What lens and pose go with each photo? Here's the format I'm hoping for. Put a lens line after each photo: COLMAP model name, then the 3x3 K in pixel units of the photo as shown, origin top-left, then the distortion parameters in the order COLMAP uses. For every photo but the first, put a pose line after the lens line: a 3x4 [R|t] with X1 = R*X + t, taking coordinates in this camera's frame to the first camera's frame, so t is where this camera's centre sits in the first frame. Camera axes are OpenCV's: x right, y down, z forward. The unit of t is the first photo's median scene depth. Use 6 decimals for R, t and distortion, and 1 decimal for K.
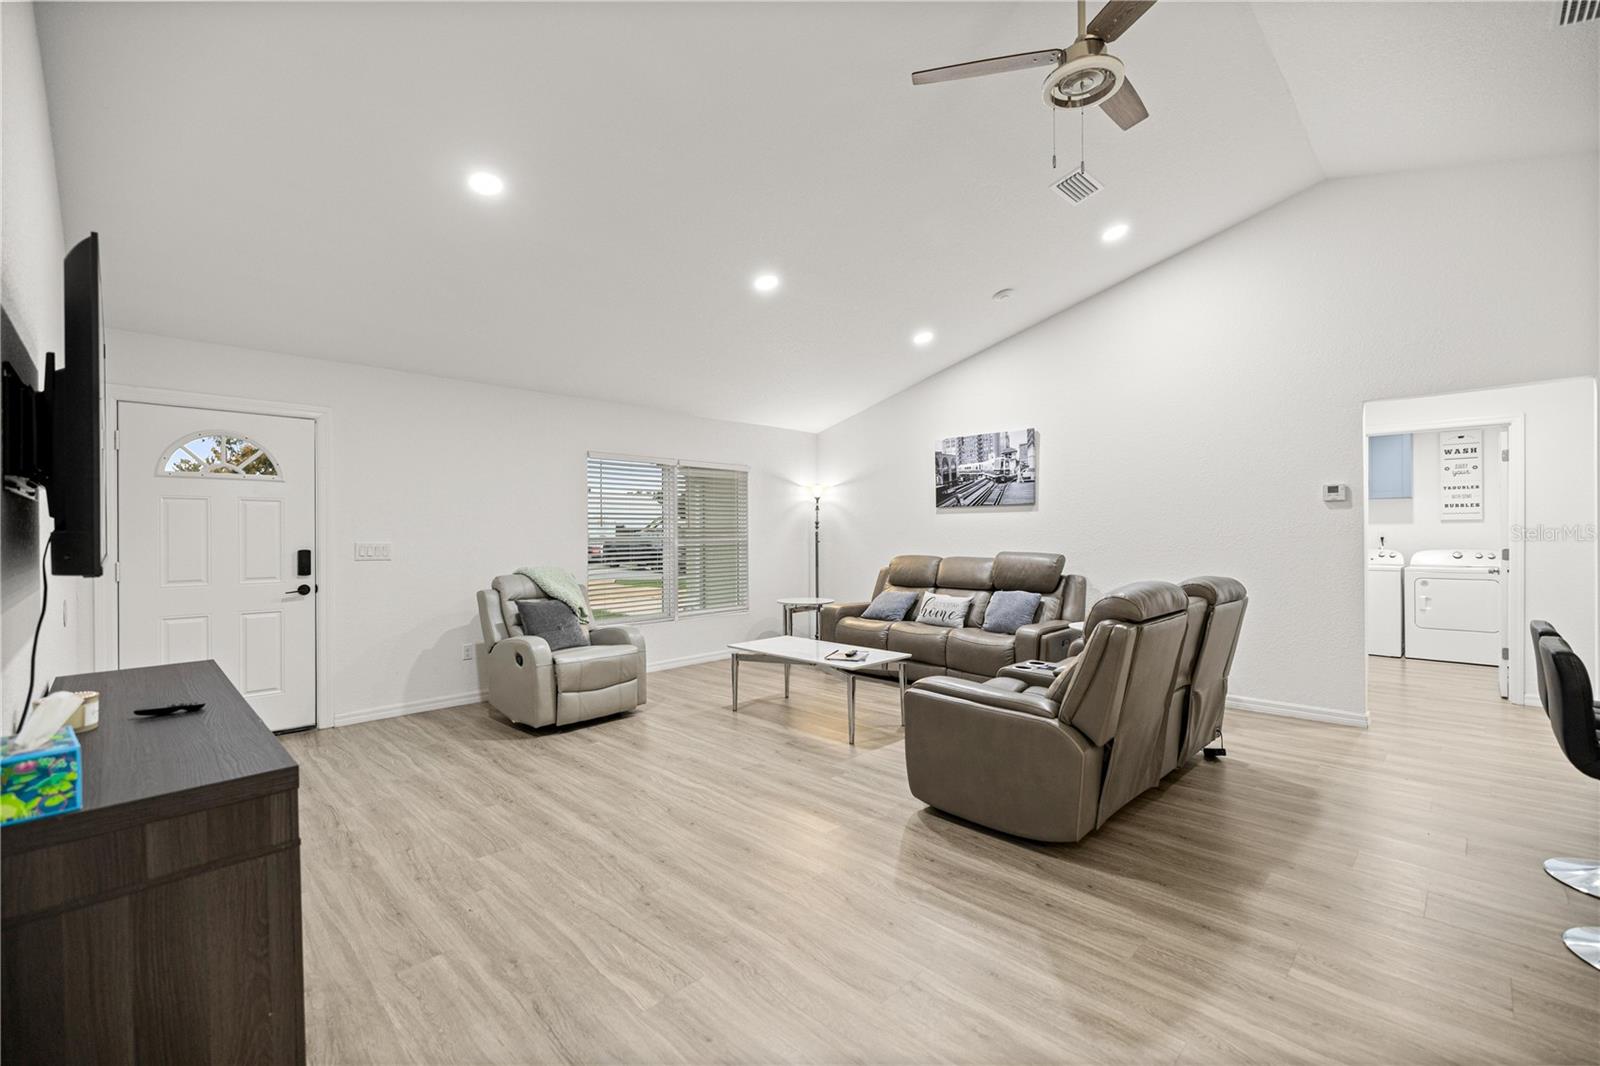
lens RADIAL K [[684.1, 0, 800.0], [0, 684.1, 533.0], [0, 0, 1]] dist [0.002355, 0.000083]
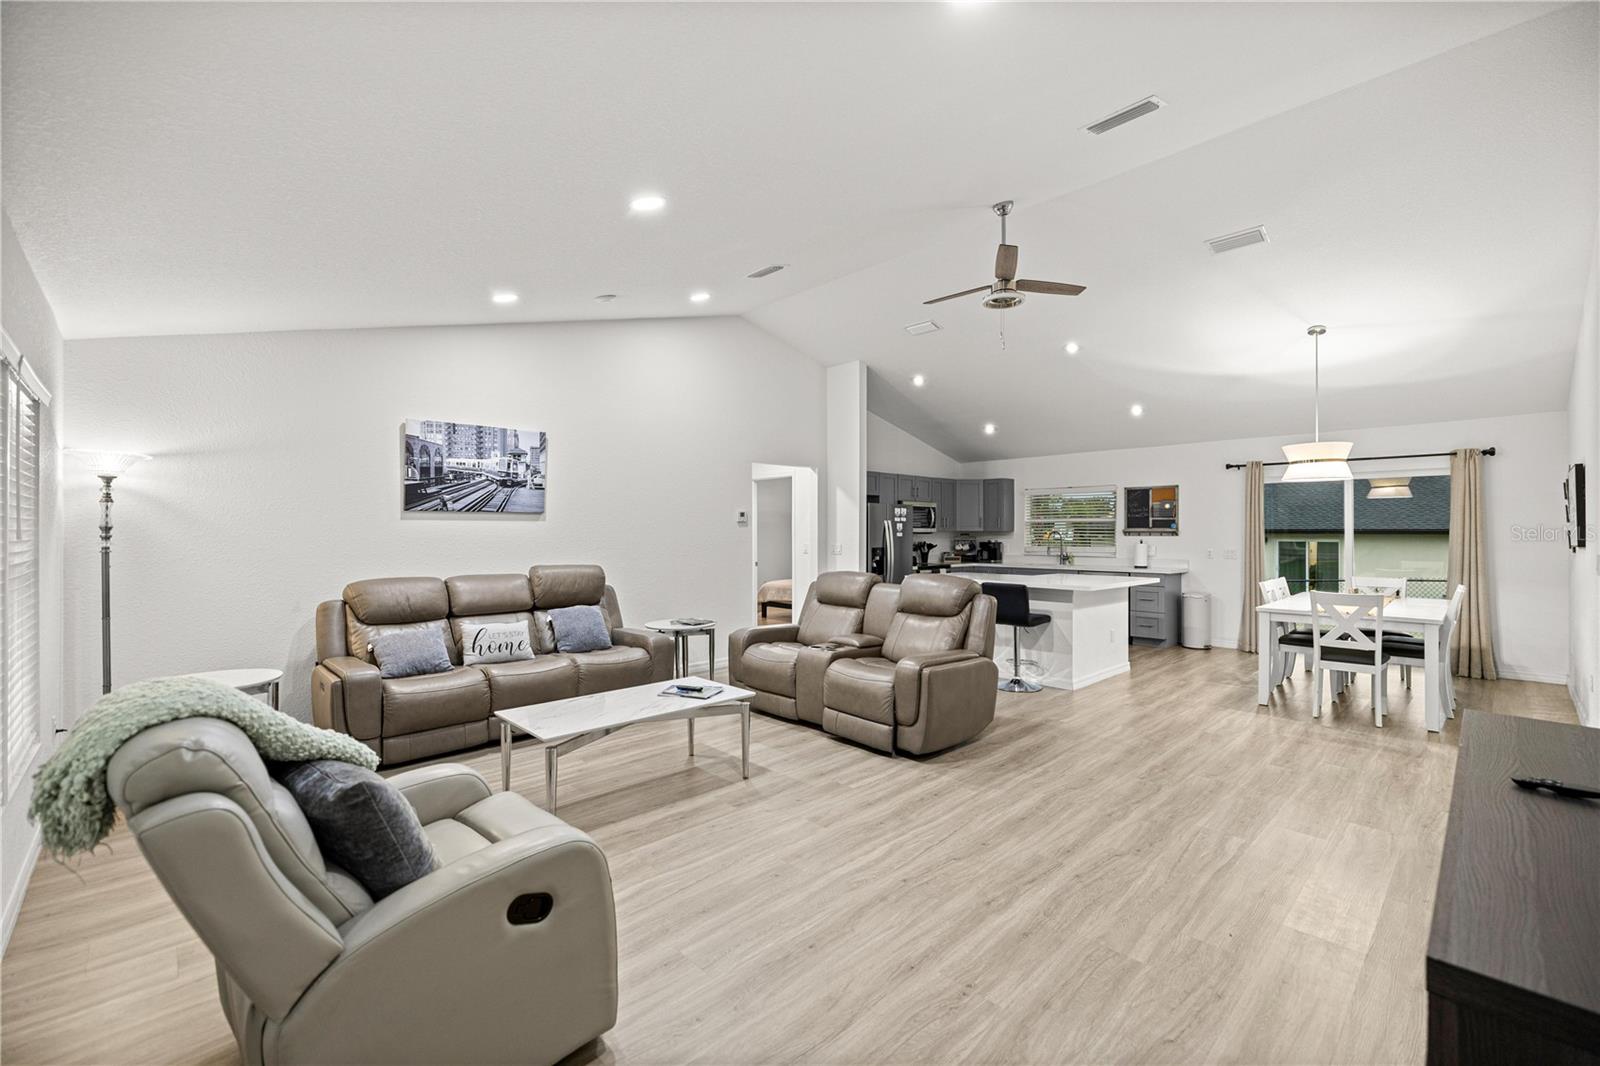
lens RADIAL K [[684.1, 0, 800.0], [0, 684.1, 533.0], [0, 0, 1]] dist [0.002355, 0.000083]
pose [[0.003064, 0.002715, 0.999992, -0.583096], [0.000232, 0.999996, -0.002716, -0.012725], [-0.999995, 0.000240, 0.003063, 0.638617]]
